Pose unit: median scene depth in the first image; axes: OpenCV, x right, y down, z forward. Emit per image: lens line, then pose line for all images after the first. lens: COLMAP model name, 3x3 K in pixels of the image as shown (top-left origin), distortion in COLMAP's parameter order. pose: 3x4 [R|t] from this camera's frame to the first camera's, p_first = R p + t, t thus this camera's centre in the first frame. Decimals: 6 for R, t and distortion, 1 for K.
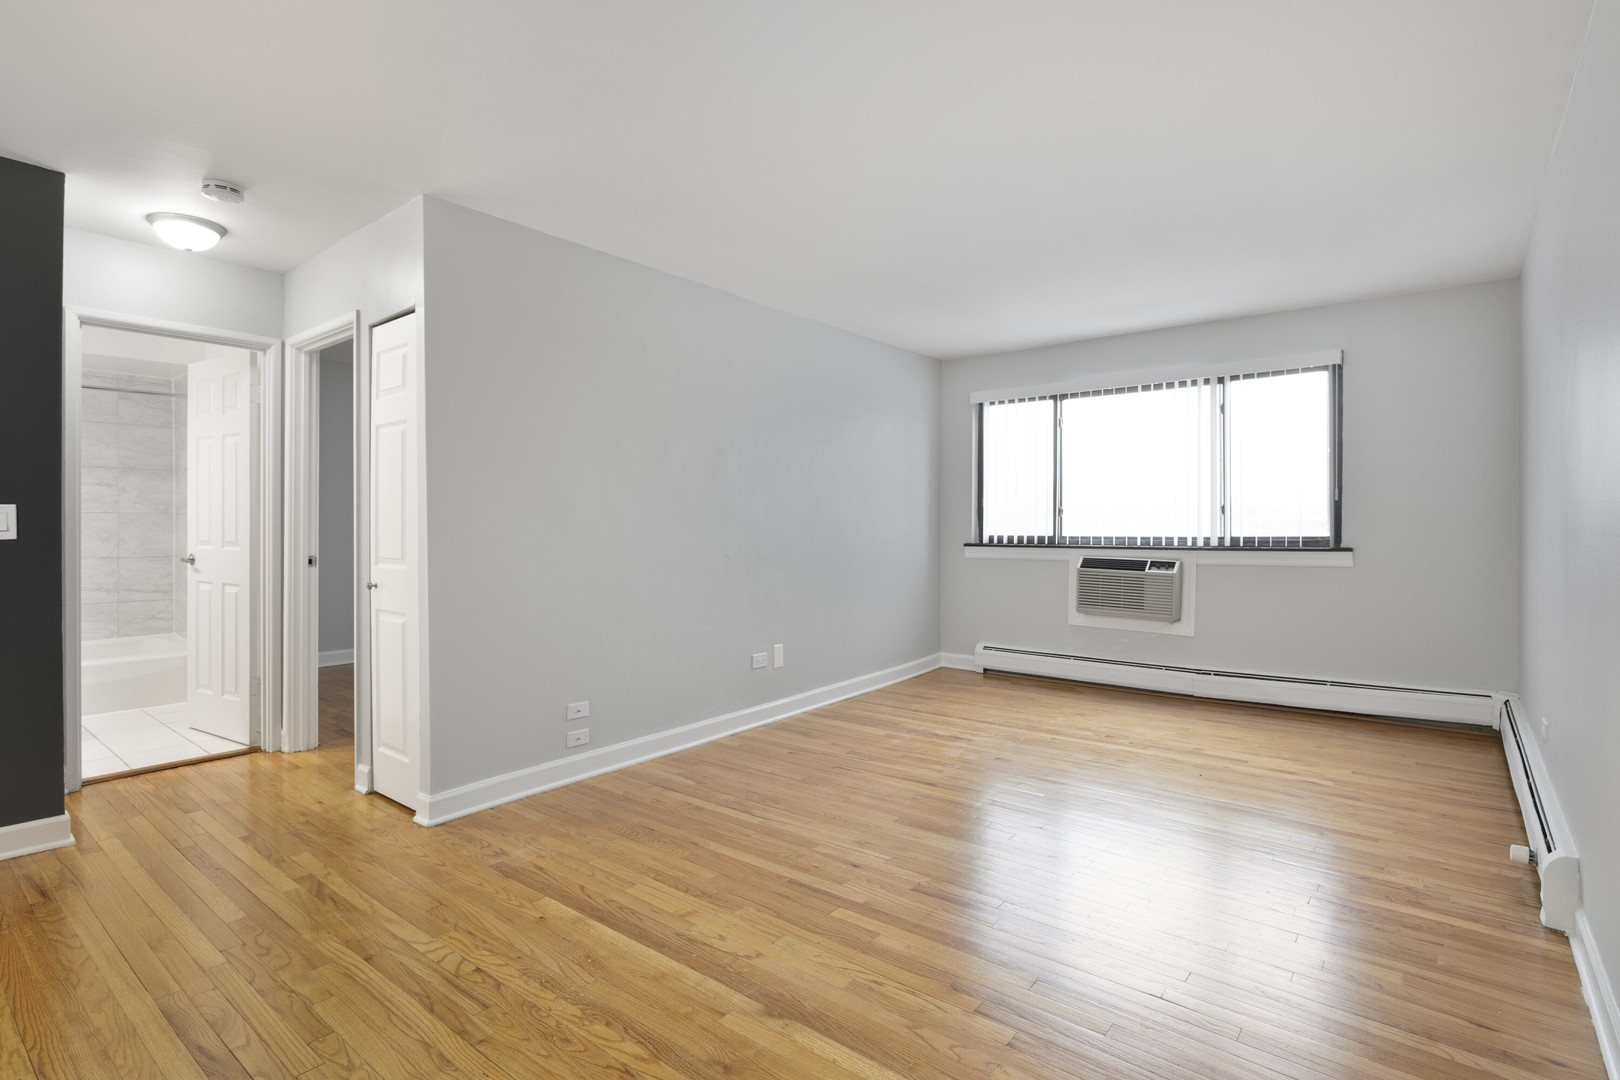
lens RADIAL K [[800.0, 0, 806.8], [0, 800.0, 520.2], [0, 0, 1]] dist [-0.002495, -0.000265]
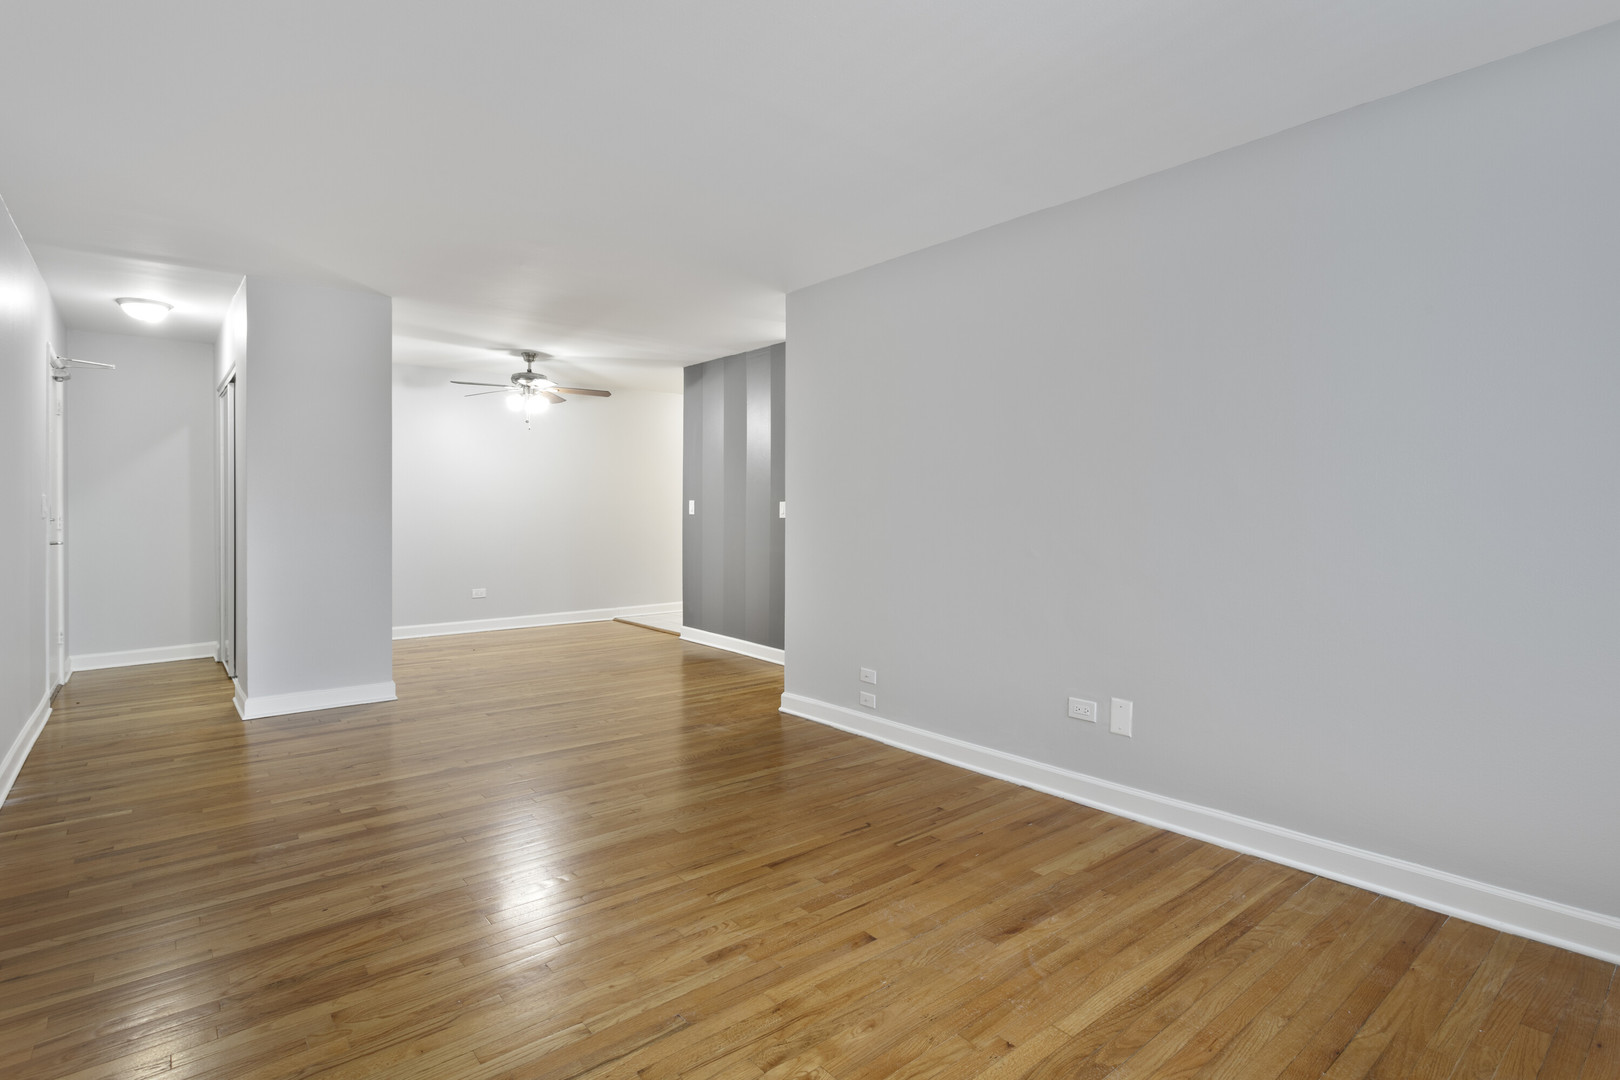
lens RADIAL K [[800.0, 0, 806.8], [0, 800.0, 520.2], [0, 0, 1]] dist [-0.002495, -0.000265]
pose [[-0.208707, 0.012324, -0.977900, 0.846325], [0.001289, 0.999923, 0.012326, 0.001240], [0.977977, 0.001312, -0.208707, 1.152162]]
